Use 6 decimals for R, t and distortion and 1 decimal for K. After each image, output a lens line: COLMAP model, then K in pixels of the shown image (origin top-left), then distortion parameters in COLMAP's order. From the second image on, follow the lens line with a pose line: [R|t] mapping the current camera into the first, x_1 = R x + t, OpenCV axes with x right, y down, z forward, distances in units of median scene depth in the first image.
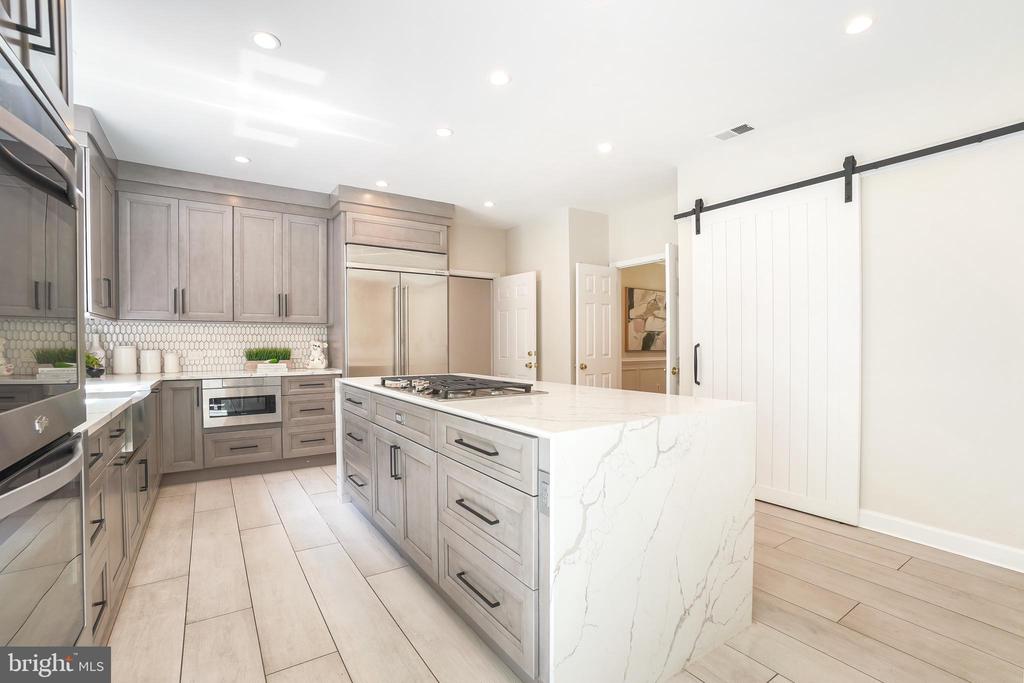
lens RADIAL K [[457.6, 0, 507.1], [0, 457.6, 343.4], [0, 0, 1]] dist [-0.031140, 0.000249]
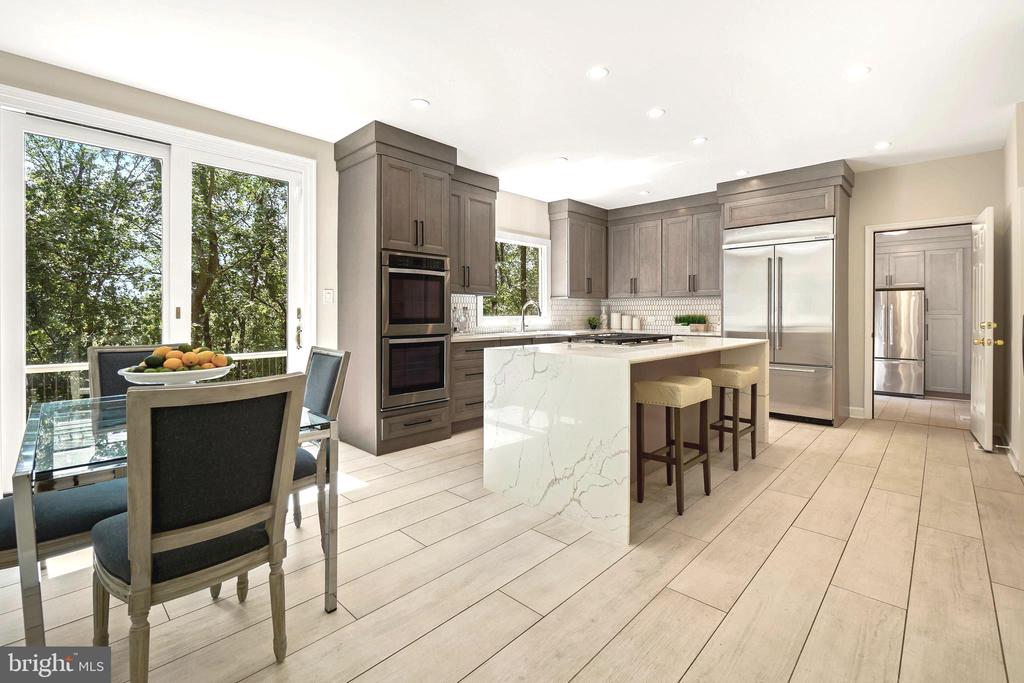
lens RADIAL K [[446.5, 0, 513.2], [0, 446.5, 312.3], [0, 0, 1]] dist [-0.000364, 0.000013]
pose [[0.228035, 0.004518, -0.973642, 0.745996], [-0.004123, 0.999985, 0.003675, 0.000307], [0.973644, 0.003176, 0.228050, 0.192217]]
